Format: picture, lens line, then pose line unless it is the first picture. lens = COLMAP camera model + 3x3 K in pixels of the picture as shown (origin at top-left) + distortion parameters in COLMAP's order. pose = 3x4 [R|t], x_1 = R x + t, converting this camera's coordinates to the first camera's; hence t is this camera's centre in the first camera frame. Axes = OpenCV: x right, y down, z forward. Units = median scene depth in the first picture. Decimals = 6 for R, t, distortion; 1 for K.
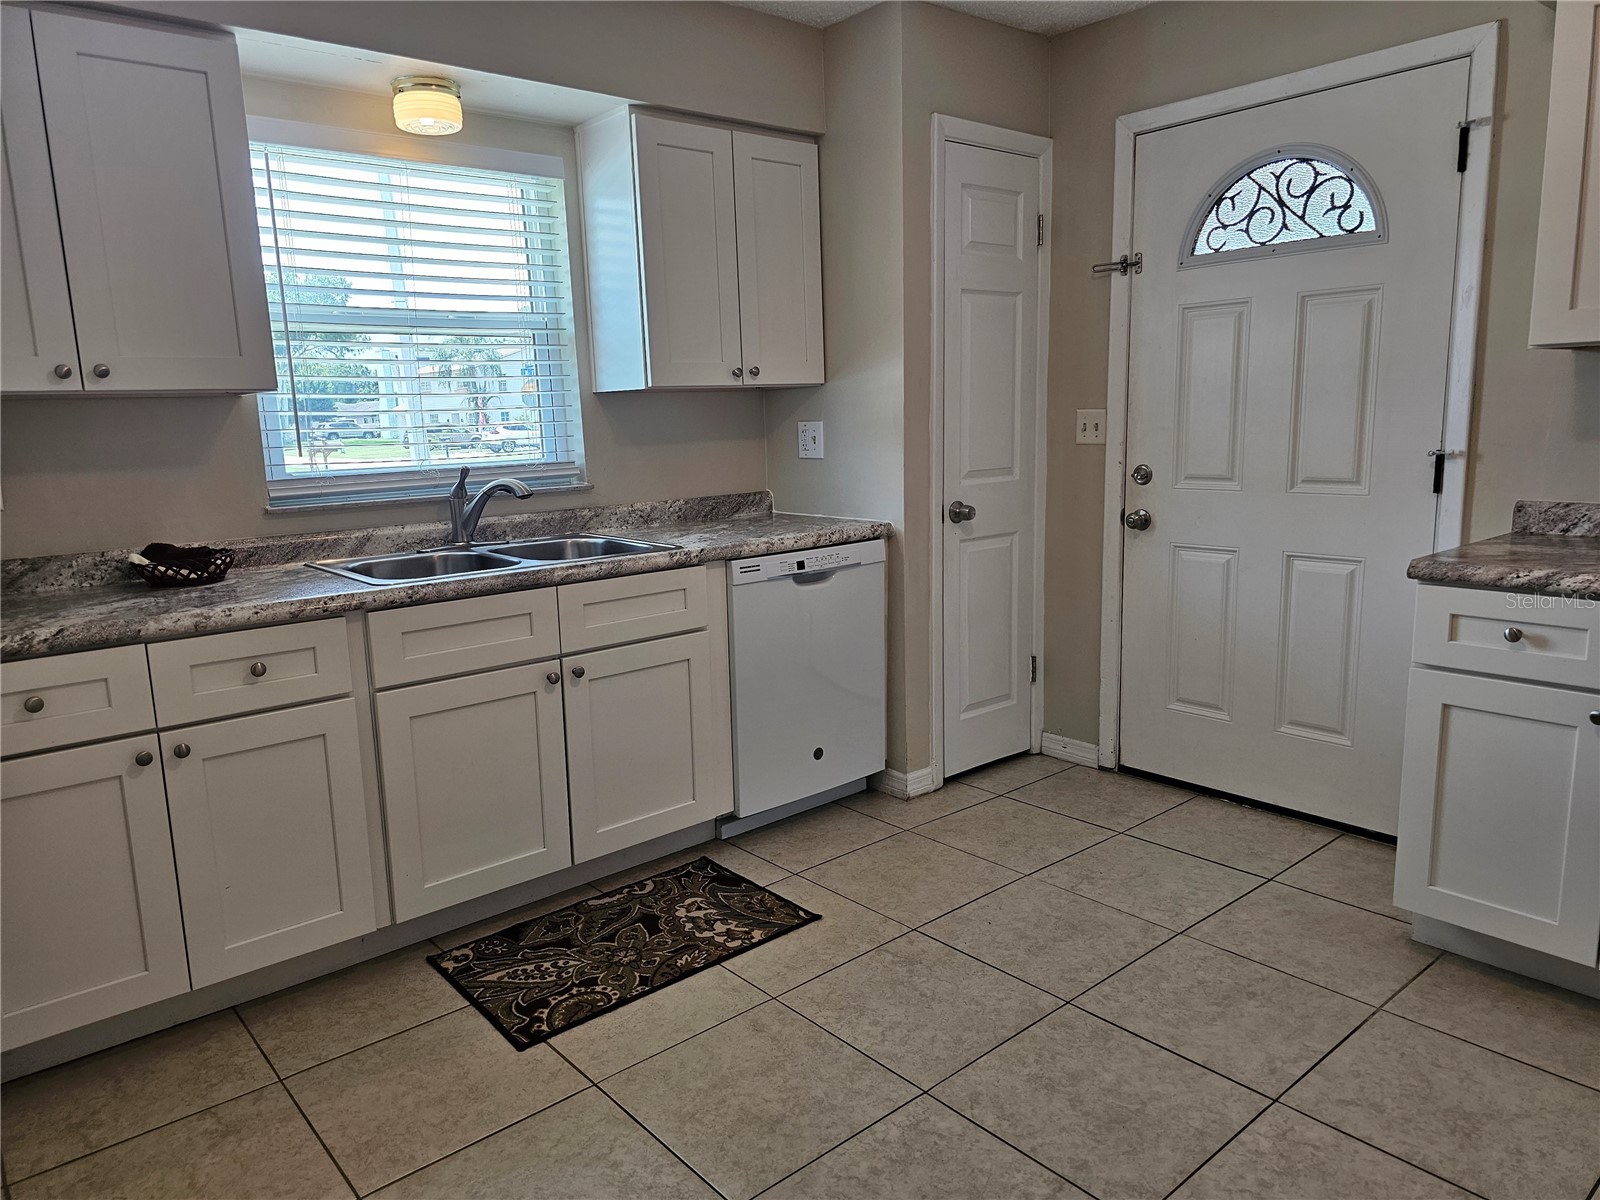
lens RADIAL K [[1071.9, 0, 793.8], [0, 1071.9, 606.1], [0, 0, 1]] dist [0.085584, -0.088833]
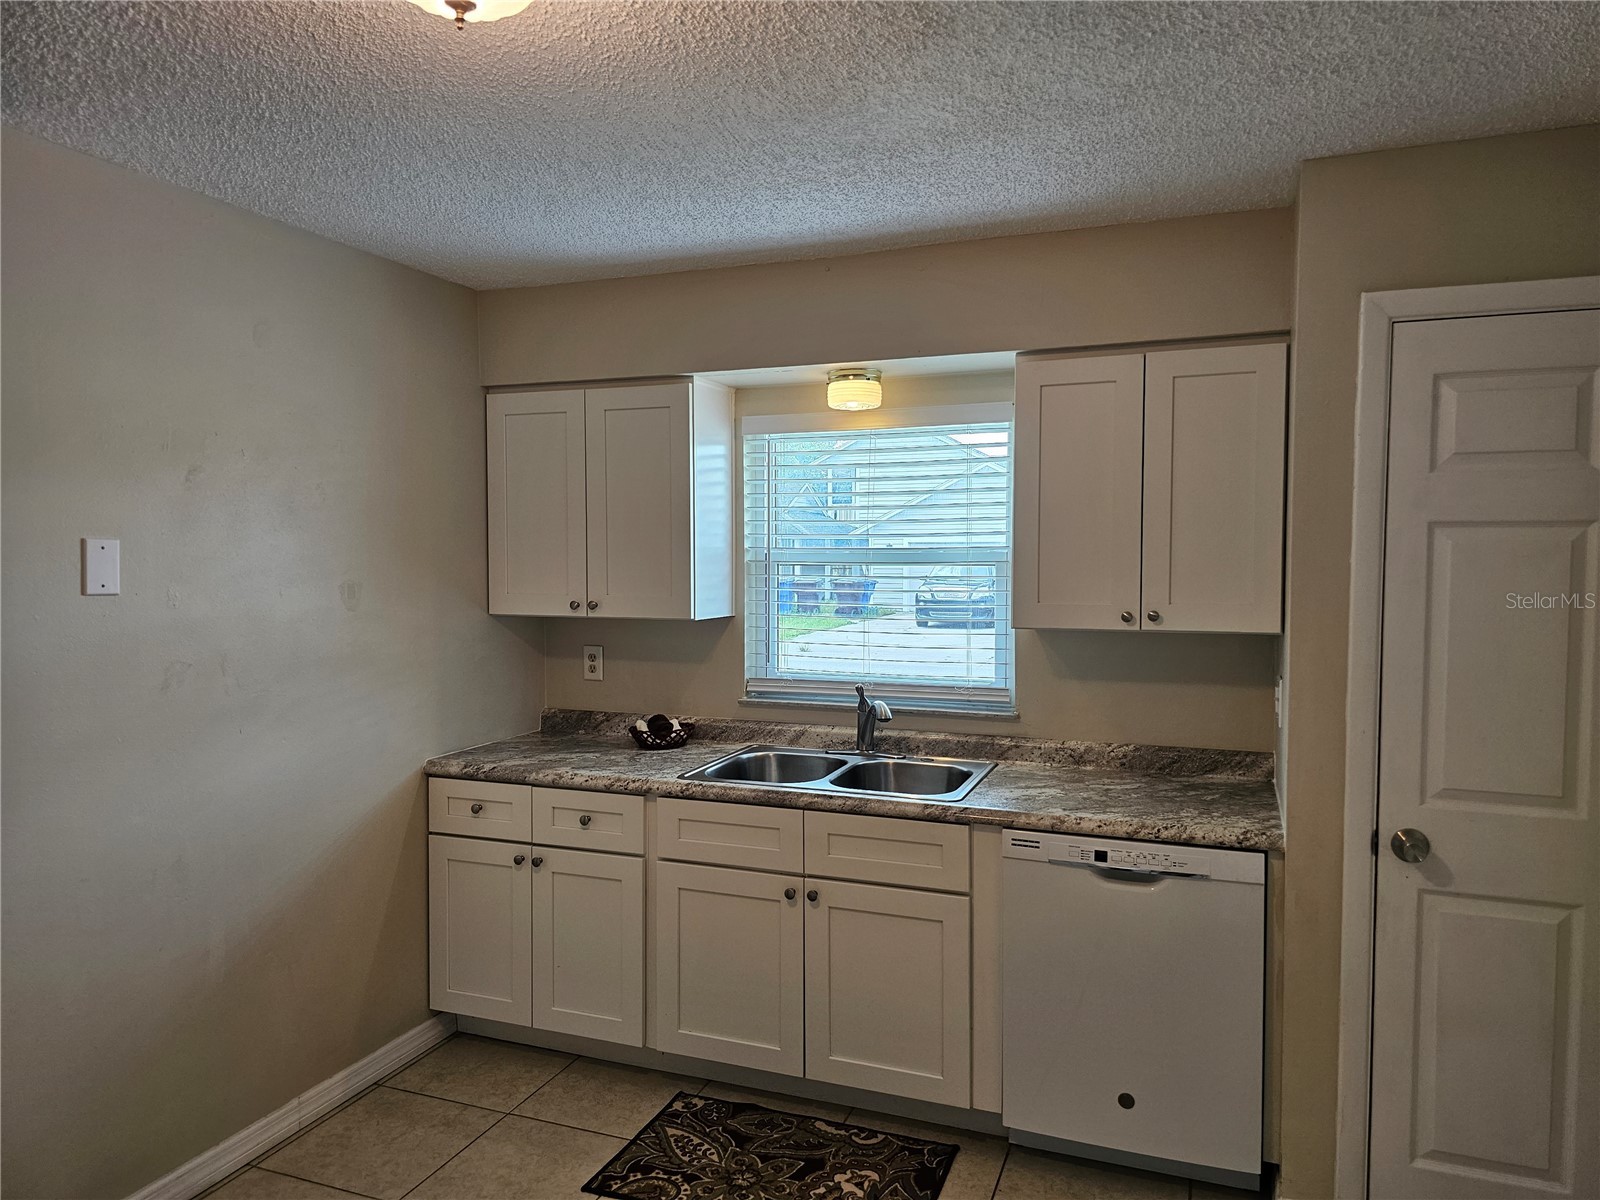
lens RADIAL K [[1090.5, 0, 800.0], [0, 1090.5, 600.0], [0, 0, 1]] dist [0.084999, -0.082243]
pose [[0.483508, 0.074985, -0.872122, 0.675873], [-0.172052, 0.985030, -0.010694, -0.199982], [0.858265, 0.155221, 0.489171, 0.383609]]
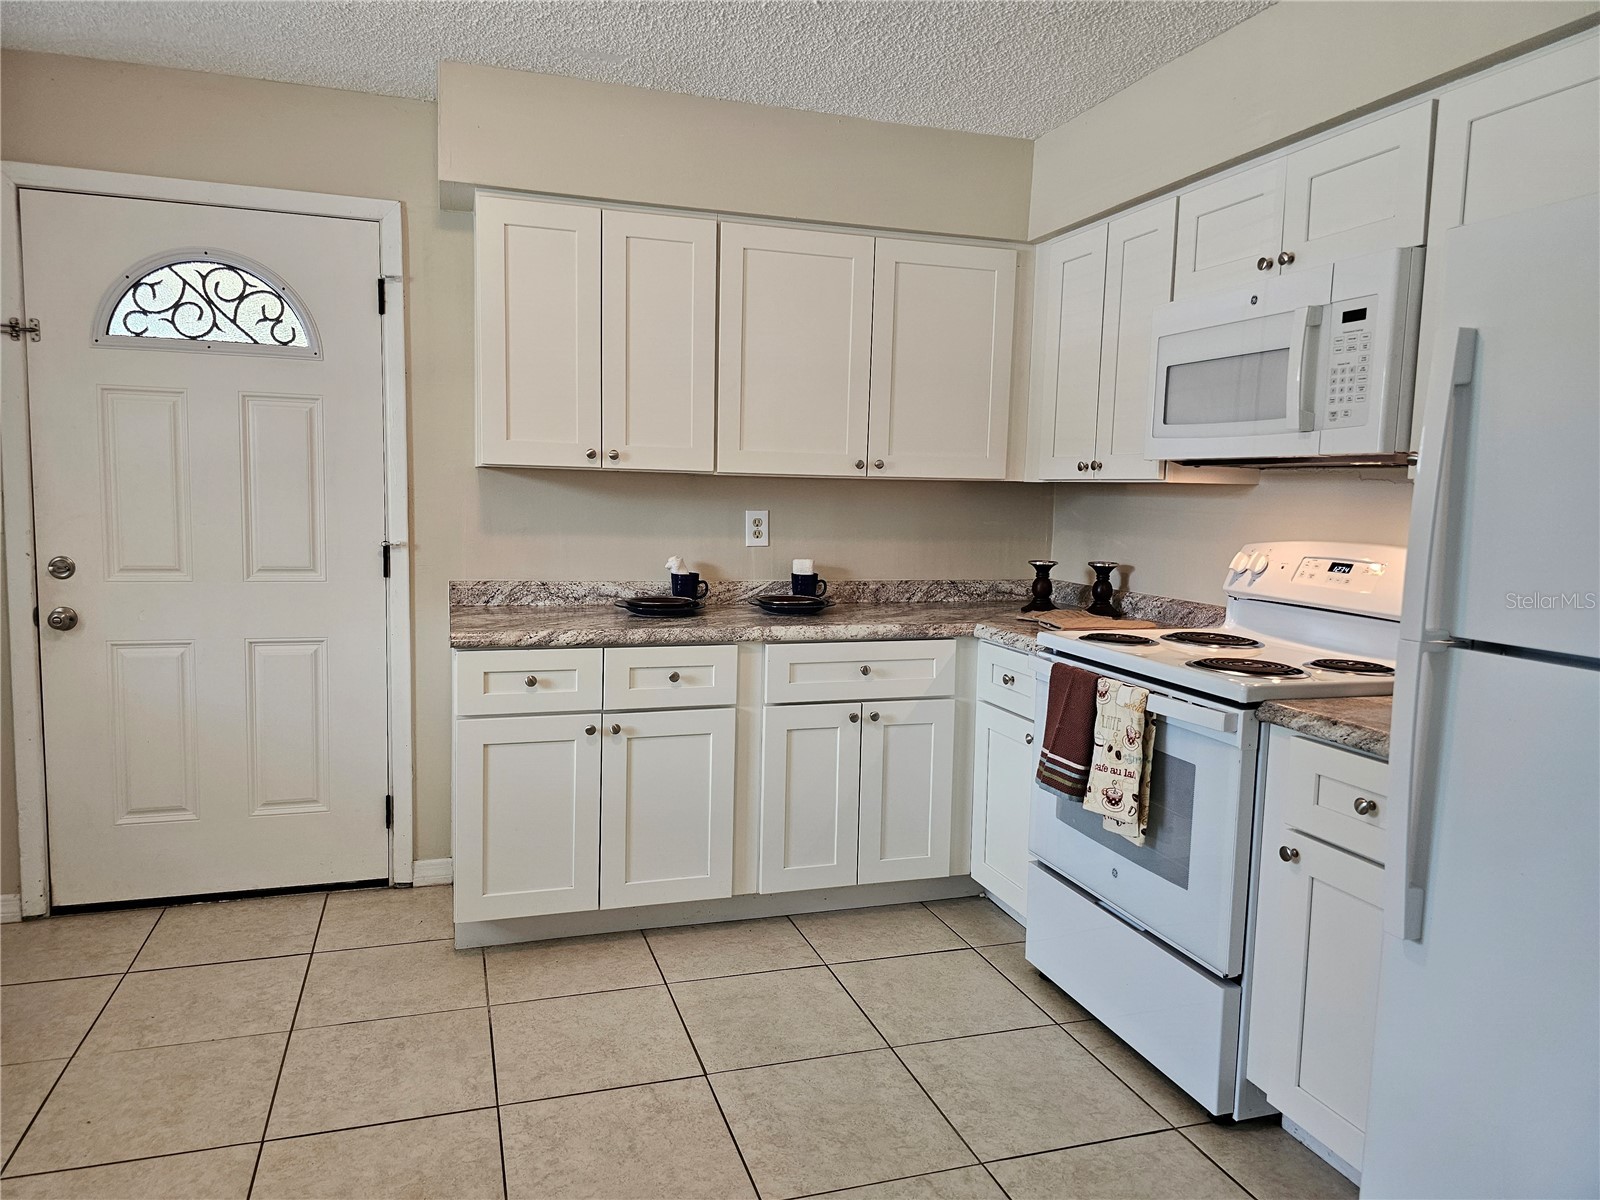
lens RADIAL K [[1076.9, 0, 782.6], [0, 1076.9, 594.7], [0, 0, 1]] dist [0.079577, -0.087526]
pose [[0.387255, -0.053049, 0.920445, -0.326937], [0.127684, 0.991809, 0.003442, -0.033115], [-0.913088, 0.116193, 0.390856, 0.145691]]
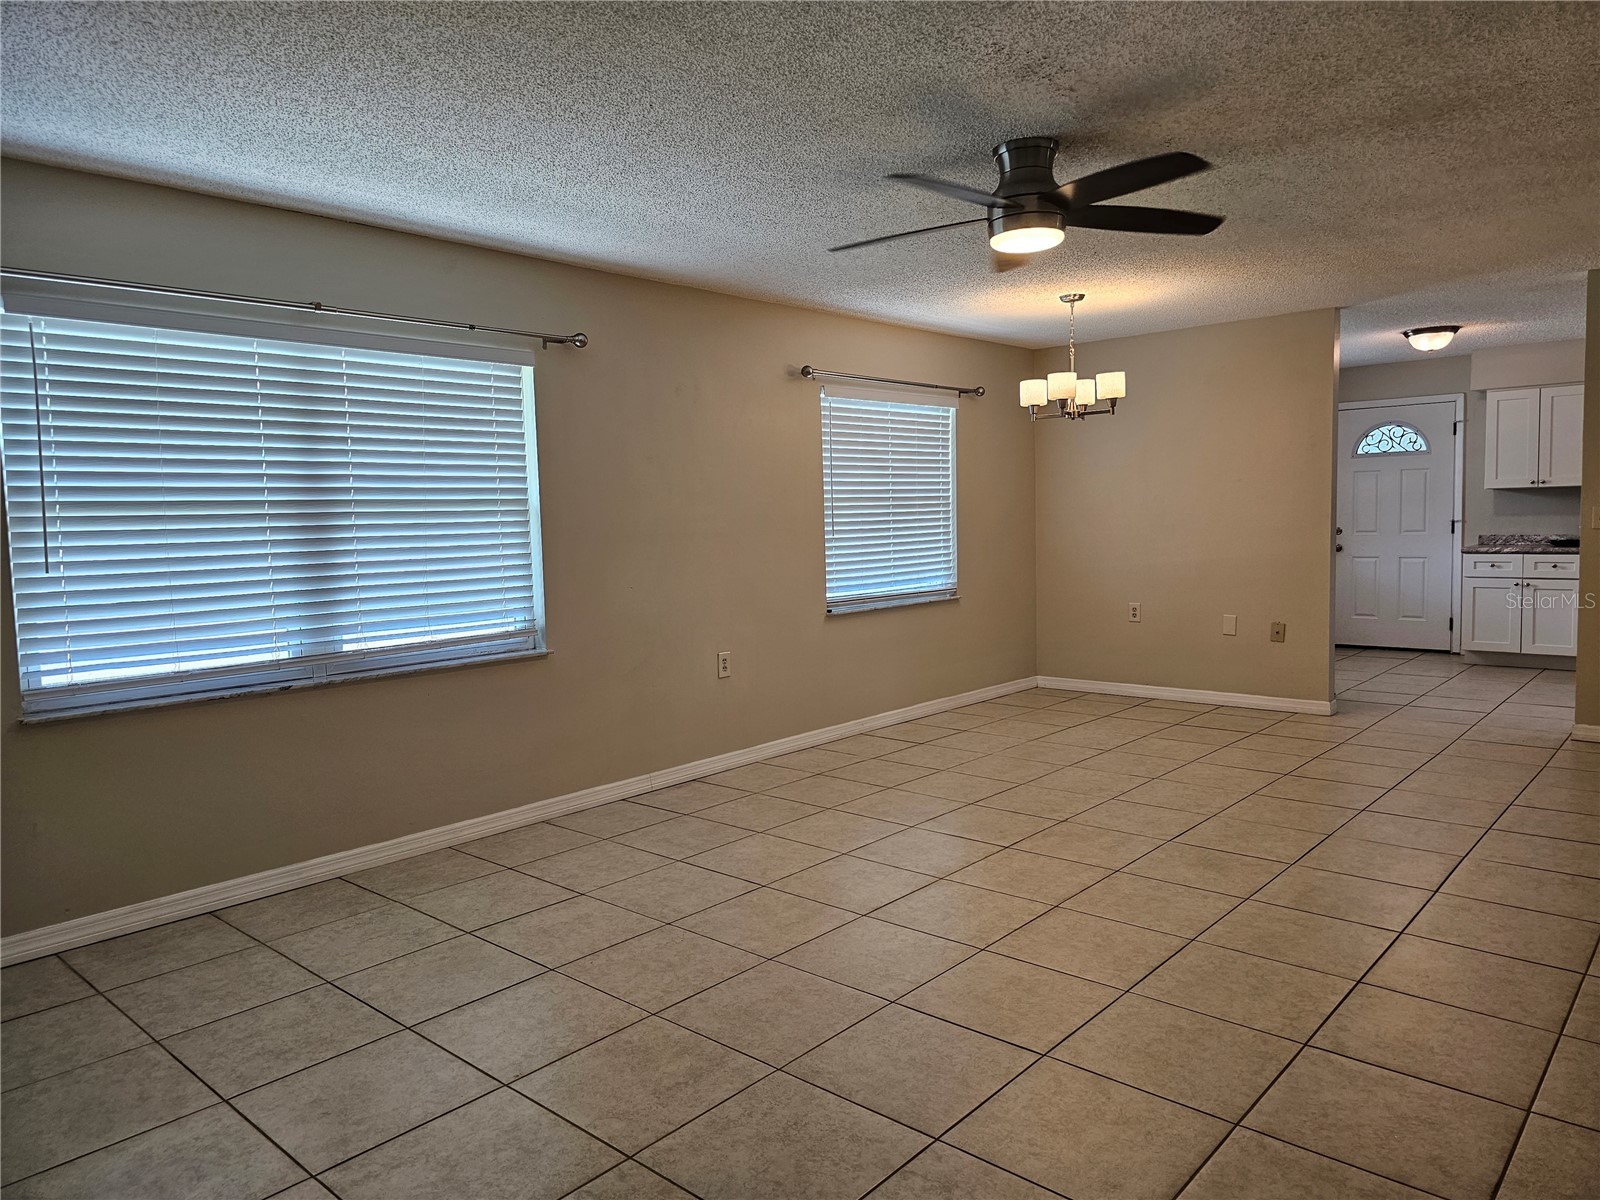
lens RADIAL K [[1076.9, 0, 782.6], [0, 1076.9, 594.7], [0, 0, 1]] dist [0.079577, -0.087526]
pose [[0.991385, -0.004062, 0.130917, -1.698559], [0.018041, 0.994227, -0.105770, 0.363395], [-0.129732, 0.107220, 0.985735, -1.797496]]
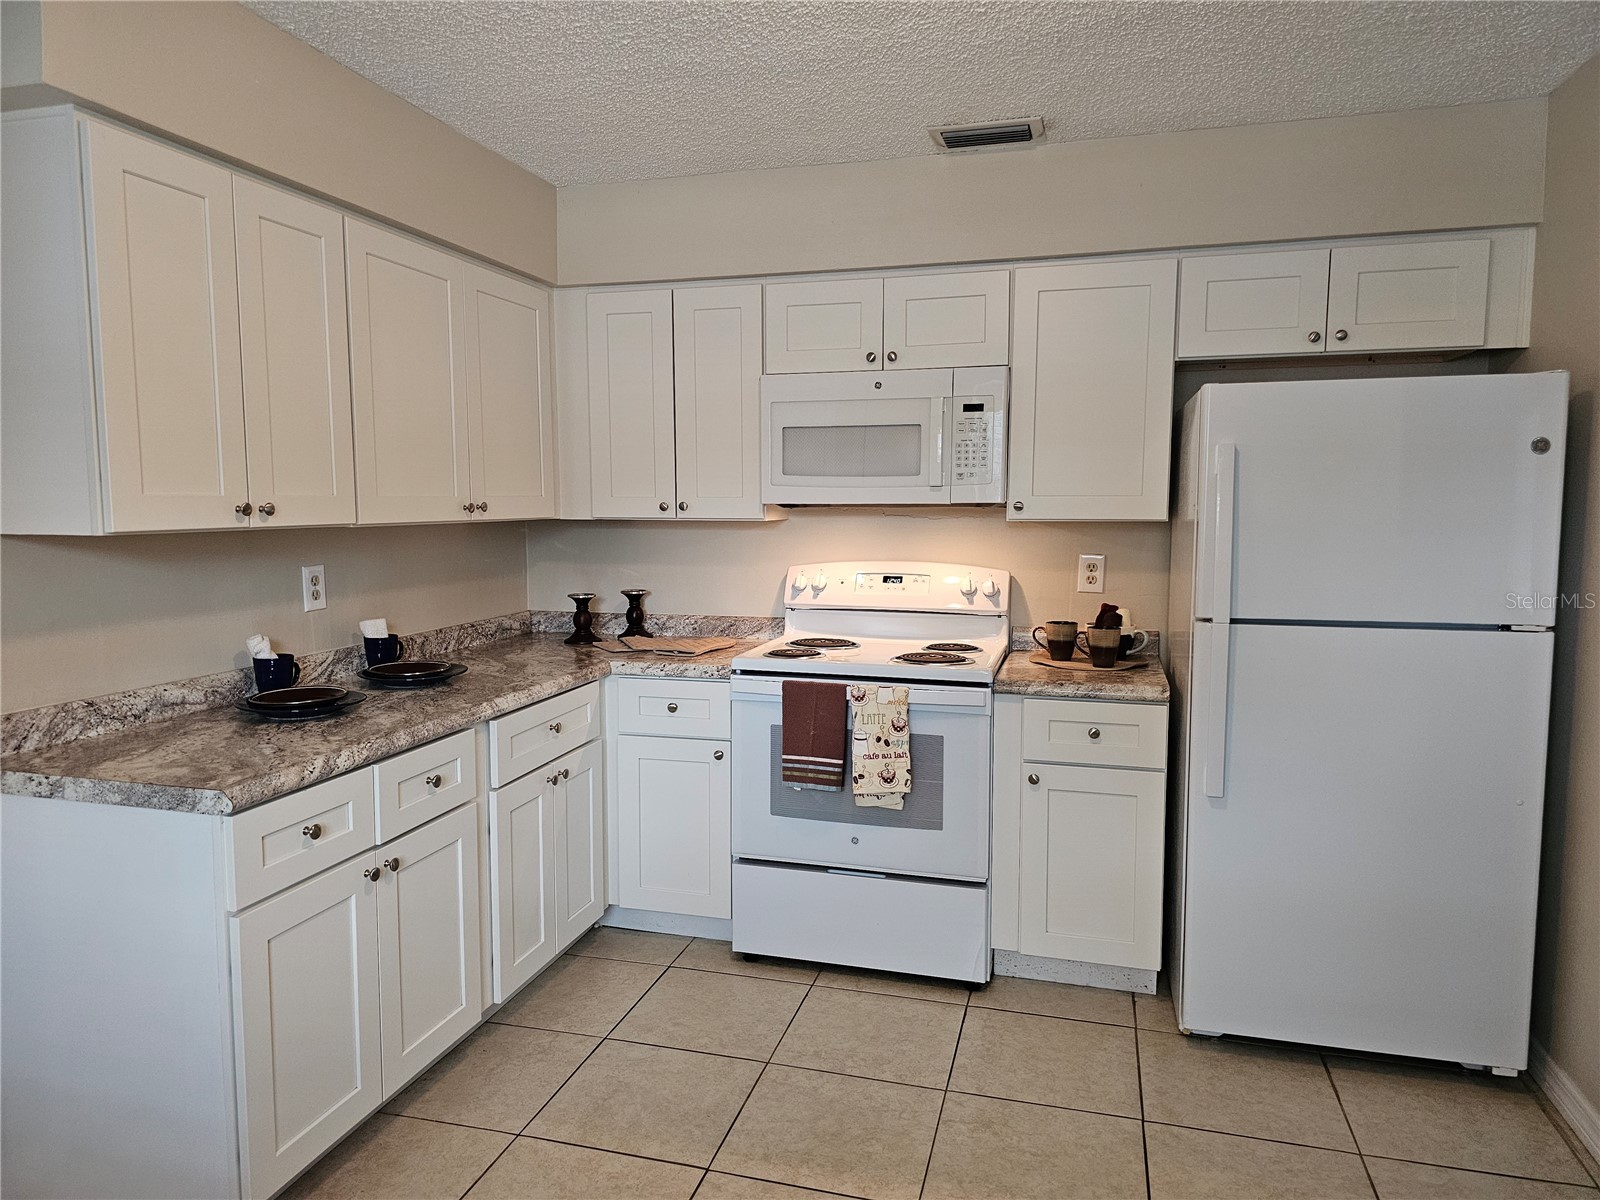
lens RADIAL K [[1076.9, 0, 782.6], [0, 1076.9, 594.7], [0, 0, 1]] dist [0.079577, -0.087526]
pose [[-0.556000, -0.045391, 0.829942, -0.271934], [0.163498, 0.973027, 0.162749, -0.201318], [-0.814943, 0.226182, -0.533582, 0.856394]]
